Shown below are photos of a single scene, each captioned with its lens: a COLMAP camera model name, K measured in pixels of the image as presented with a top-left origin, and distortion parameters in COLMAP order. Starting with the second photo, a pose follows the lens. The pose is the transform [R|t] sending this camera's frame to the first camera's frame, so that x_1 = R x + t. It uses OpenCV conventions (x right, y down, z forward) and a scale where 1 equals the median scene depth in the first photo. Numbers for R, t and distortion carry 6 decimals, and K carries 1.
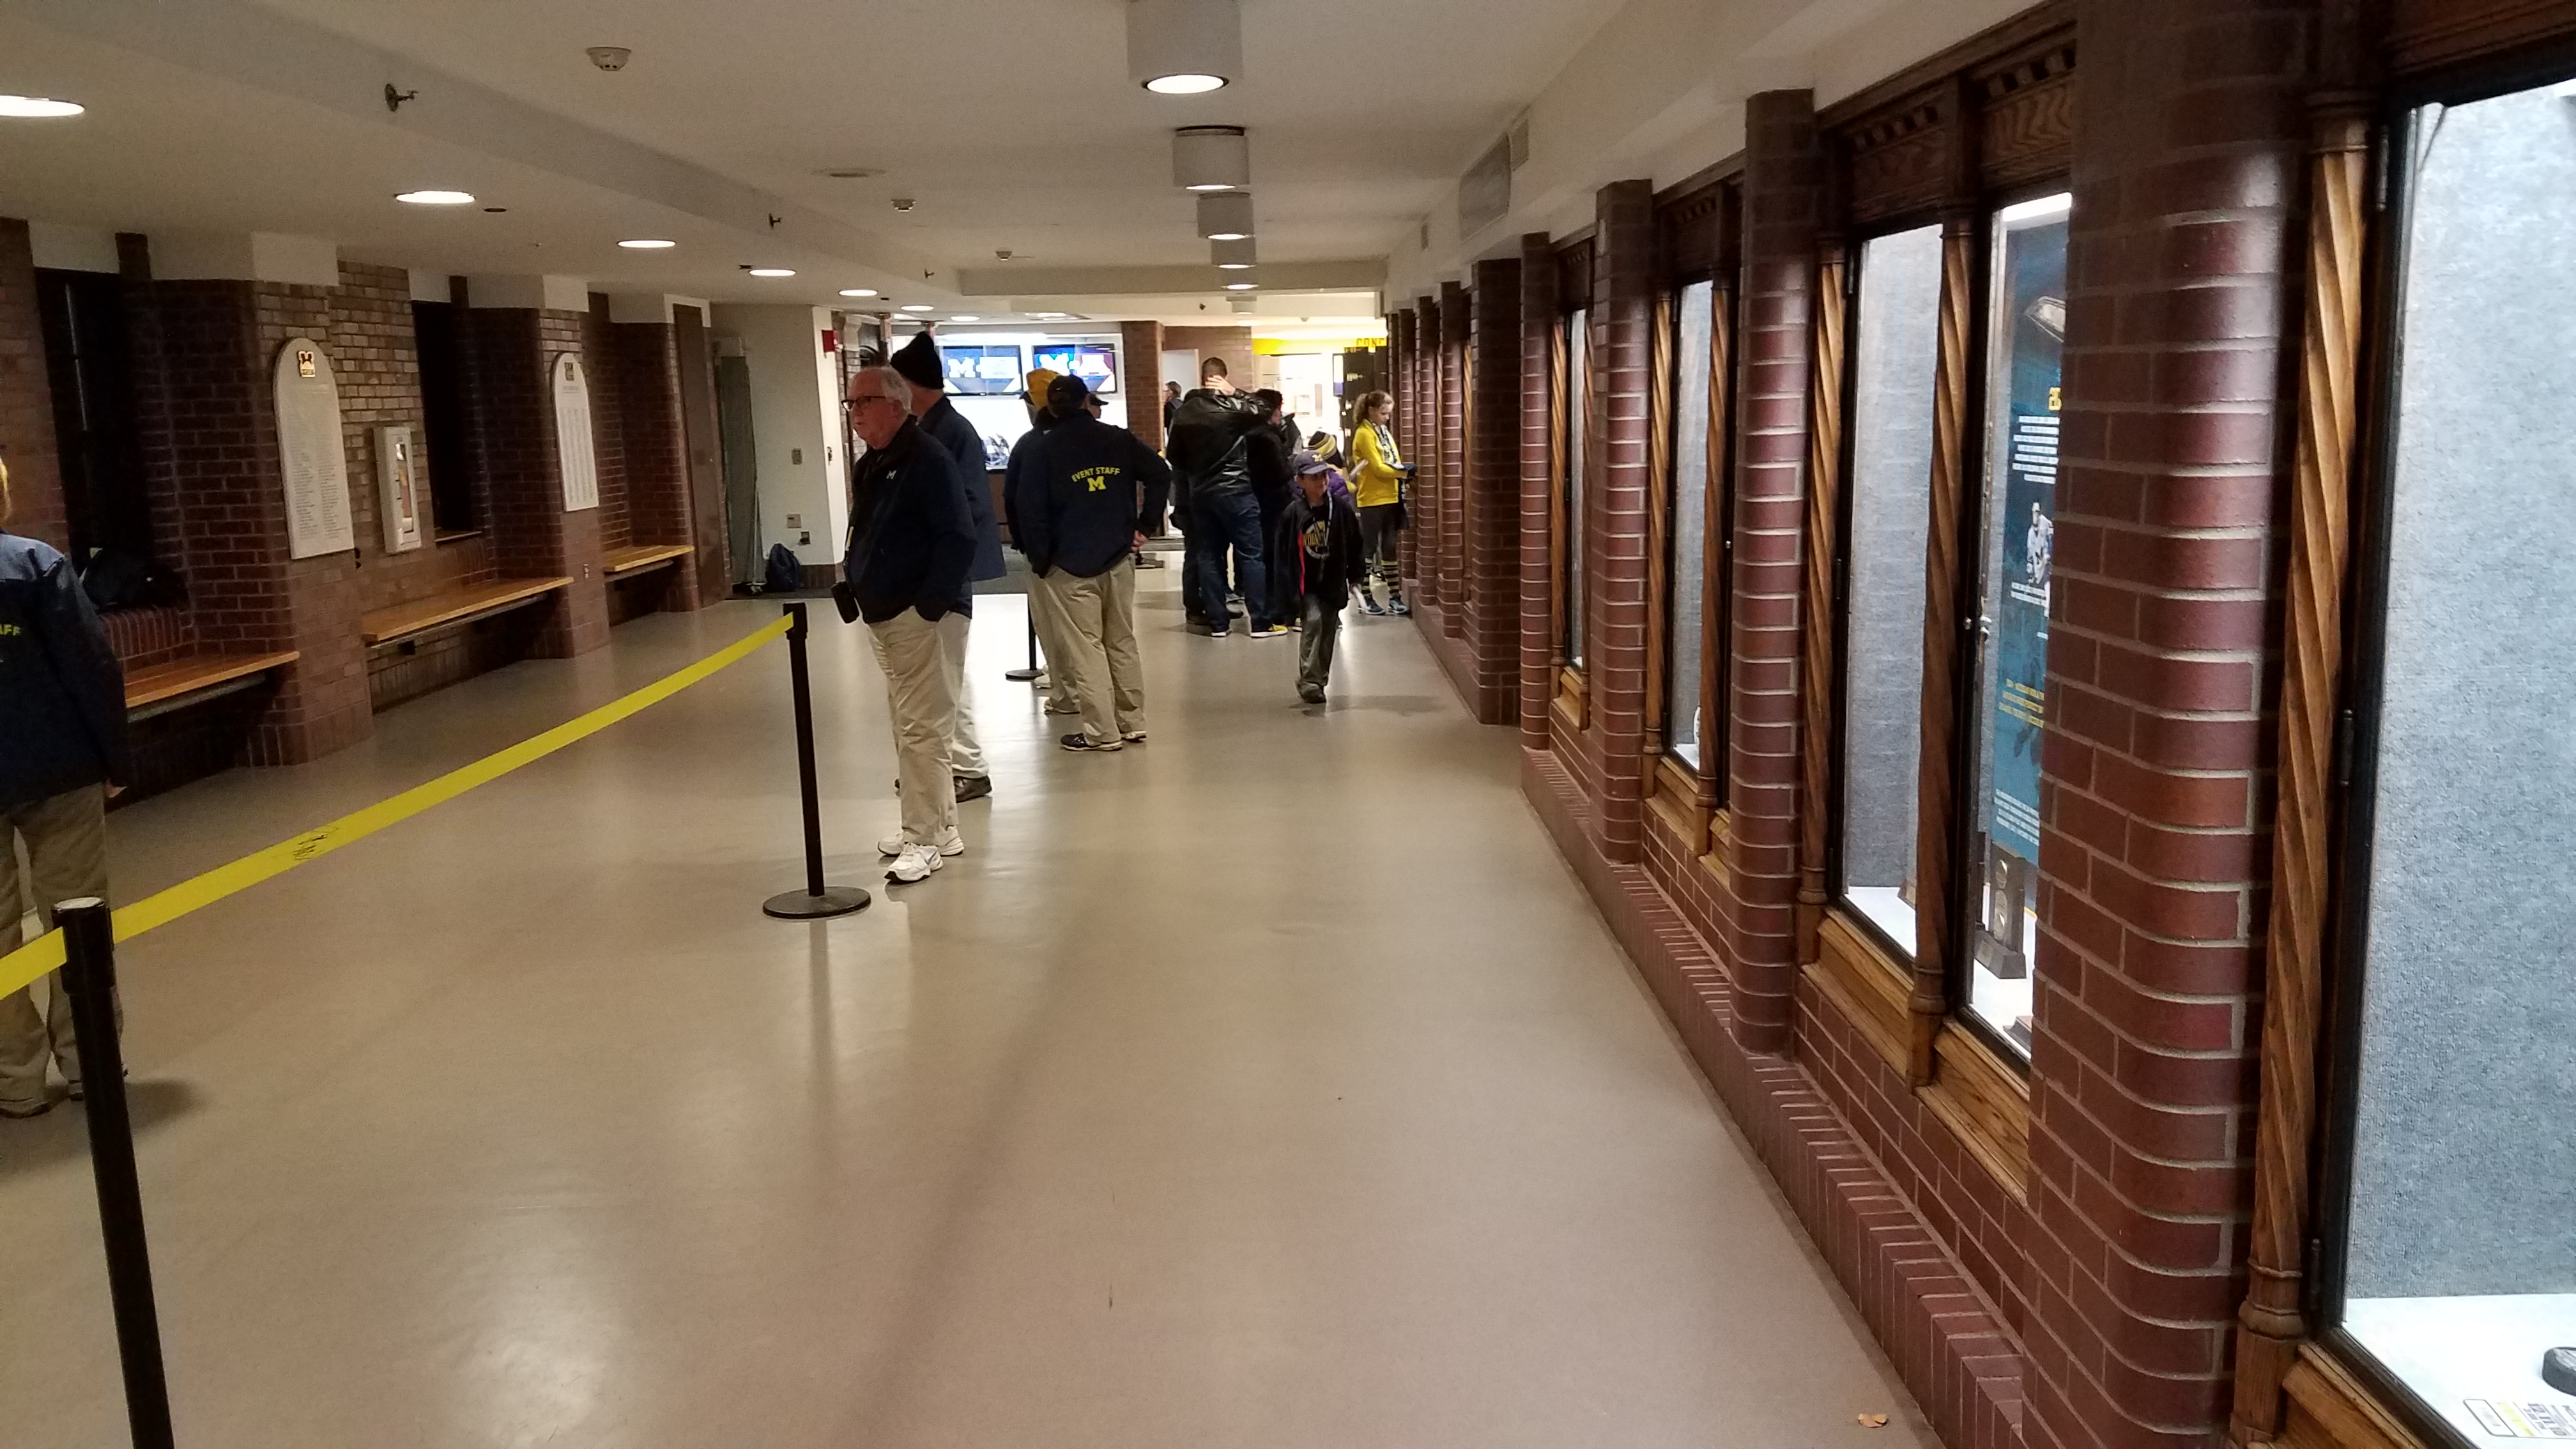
lens RADIAL K [[1910.0, 0, 1288.2], [0, 1910.0, 686.3], [0, 0, 1]] dist [0.277484, -0.446542]
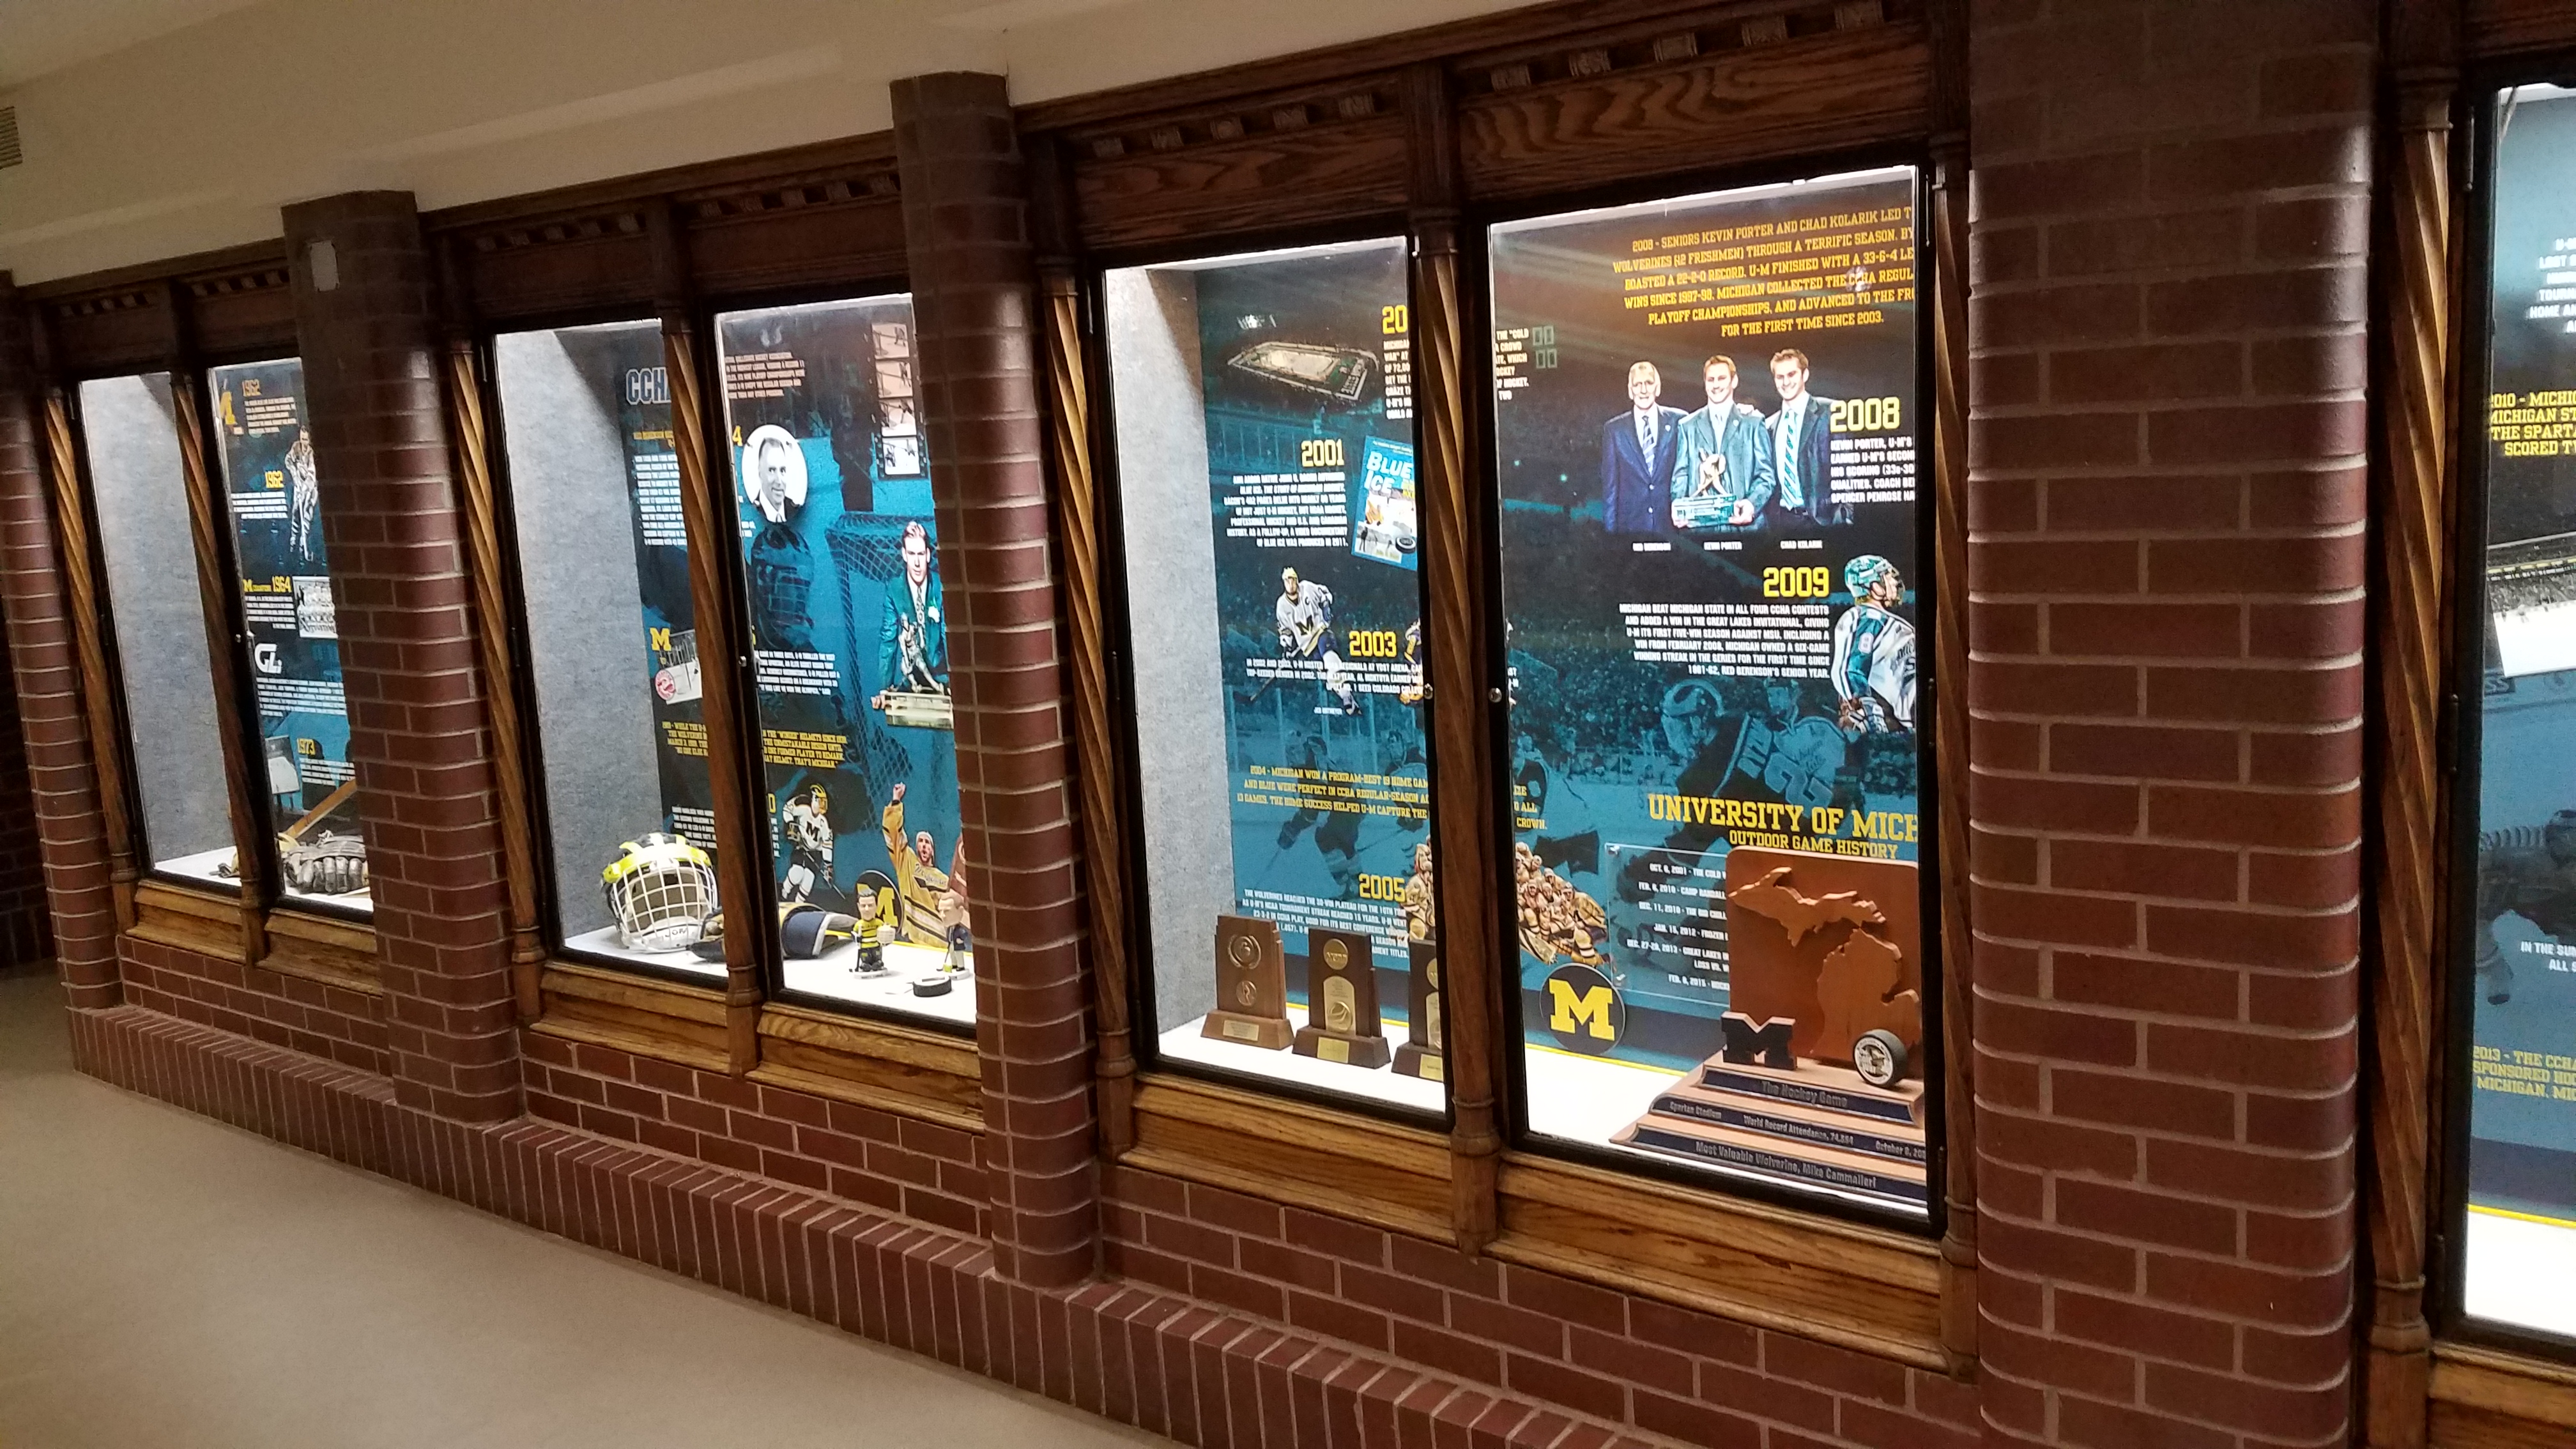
lens RADIAL K [[1910.0, 0, 1288.2], [0, 1910.0, 686.3], [0, 0, 1]] dist [0.277484, -0.446542]
pose [[0.611634, -0.116351, 0.782539, -0.301320], [0.160448, 0.986814, 0.021318, -0.054645], [-0.774701, 0.112518, 0.622237, 0.425155]]
